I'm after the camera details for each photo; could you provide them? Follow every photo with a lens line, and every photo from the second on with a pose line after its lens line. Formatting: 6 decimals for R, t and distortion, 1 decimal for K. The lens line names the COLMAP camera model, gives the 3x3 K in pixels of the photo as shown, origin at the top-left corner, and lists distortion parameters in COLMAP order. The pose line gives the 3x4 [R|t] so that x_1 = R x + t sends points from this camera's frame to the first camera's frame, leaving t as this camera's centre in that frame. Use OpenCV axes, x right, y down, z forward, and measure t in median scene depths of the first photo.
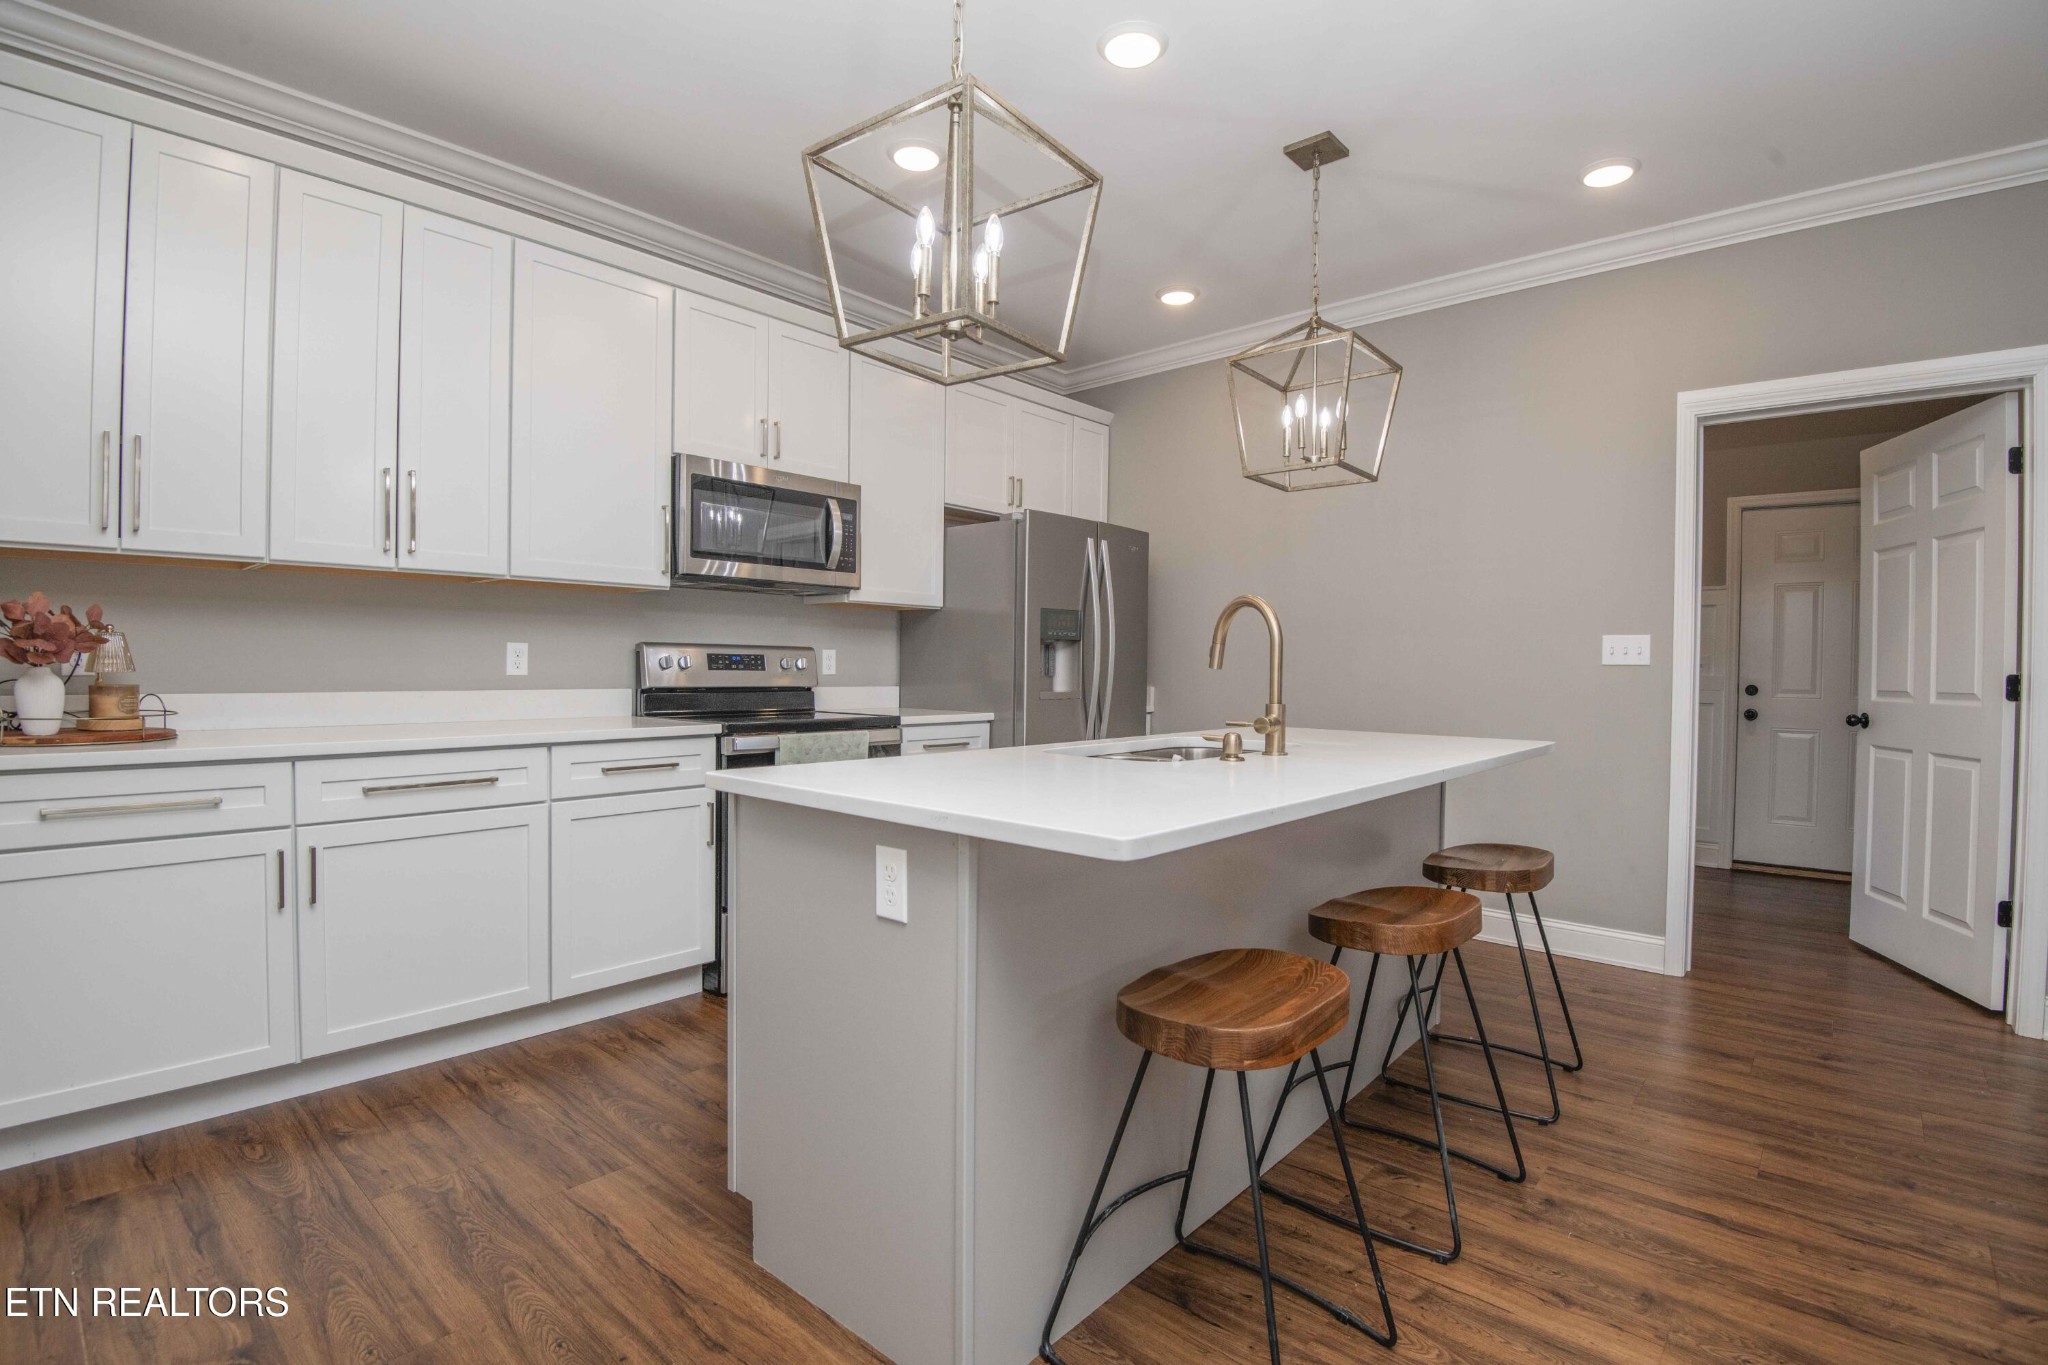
lens RADIAL K [[948.0, 0, 1030.6], [0, 948.0, 678.7], [0, 0, 1]] dist [-0.019167, -0.013656]
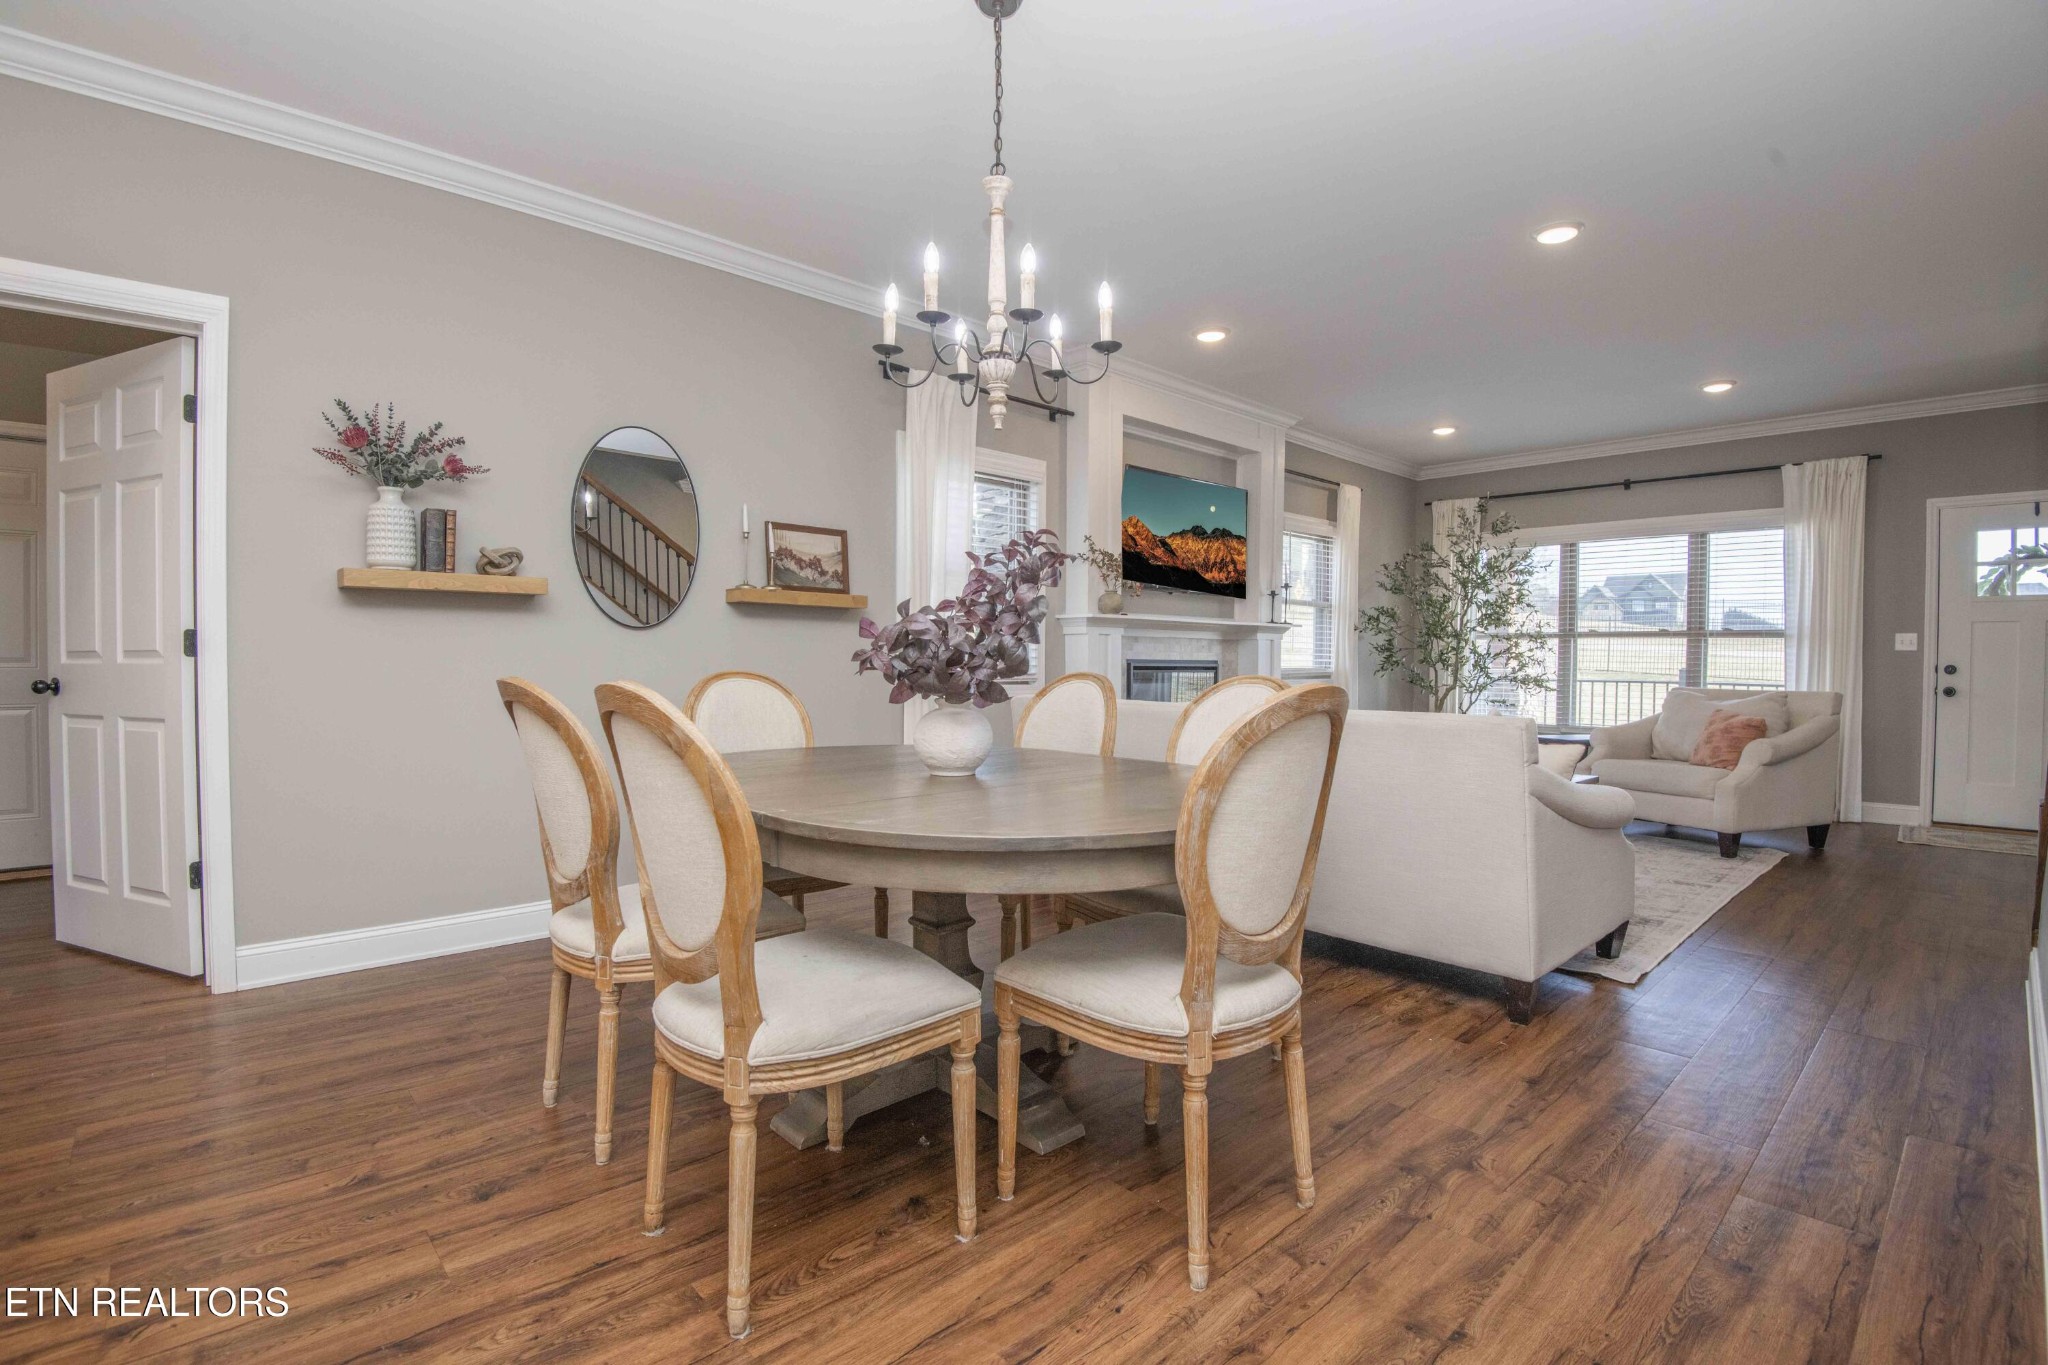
lens RADIAL K [[948.0, 0, 1030.6], [0, 948.0, 678.7], [0, 0, 1]] dist [-0.019167, -0.013656]
pose [[0.097565, -0.029615, 0.994788, 0.172831], [0.010087, 0.999535, 0.028767, 0.027252], [-0.995178, 0.007228, 0.097818, 0.009368]]
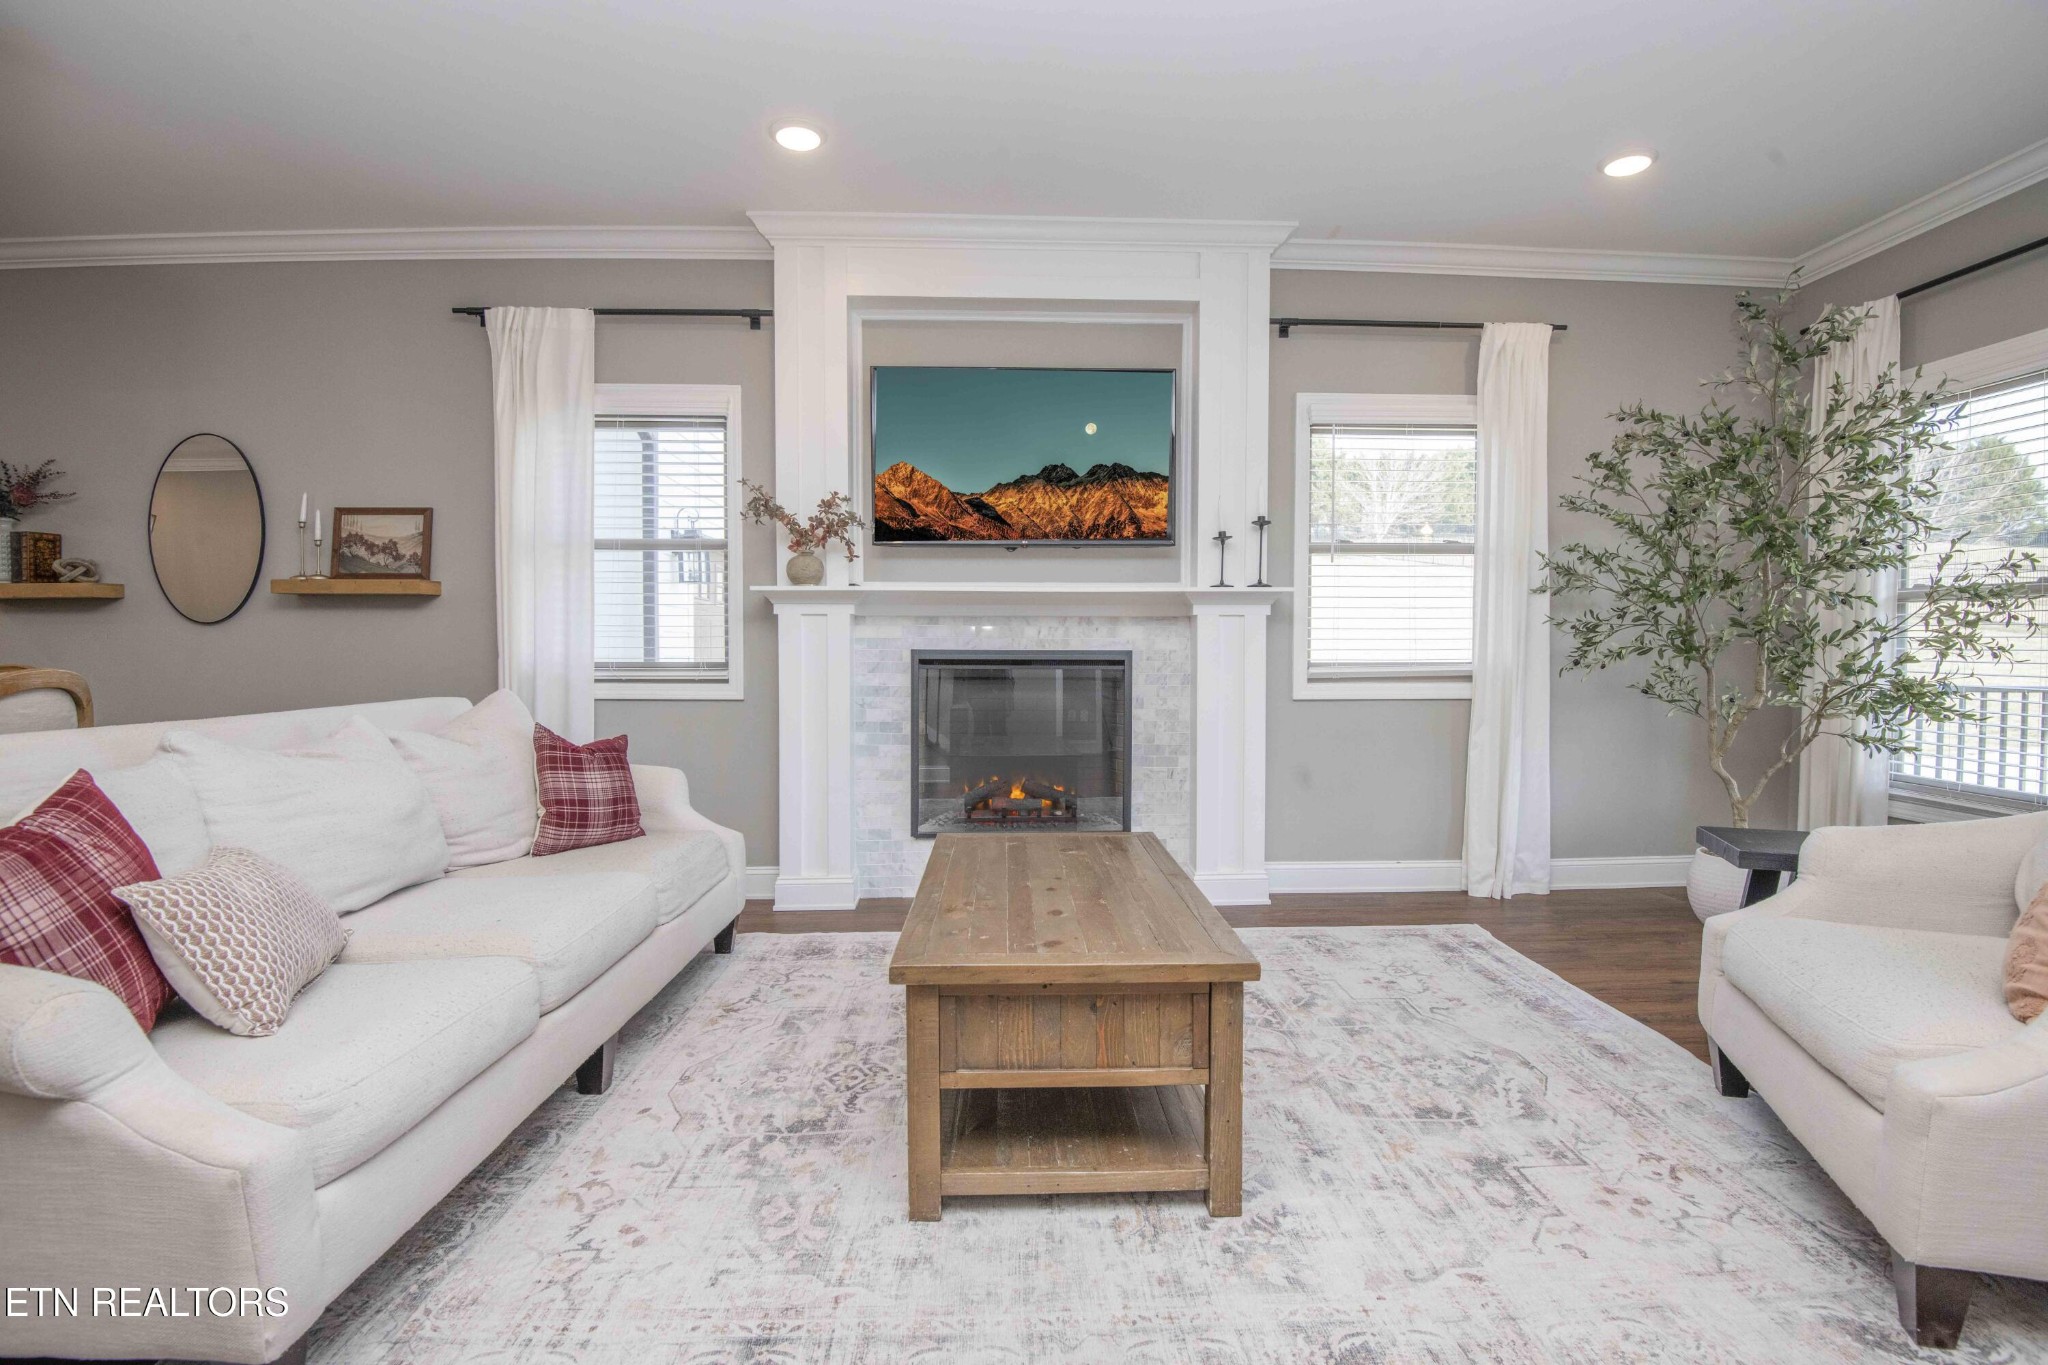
lens RADIAL K [[948.7, 0, 1031.3], [0, 948.7, 674.4], [0, 0, 1]] dist [0.001714, -0.028338]
pose [[0.724899, -0.029663, 0.688216, 1.230184], [0.018600, 0.999551, 0.023490, 0.050834], [-0.688604, -0.004227, 0.725125, -1.012116]]
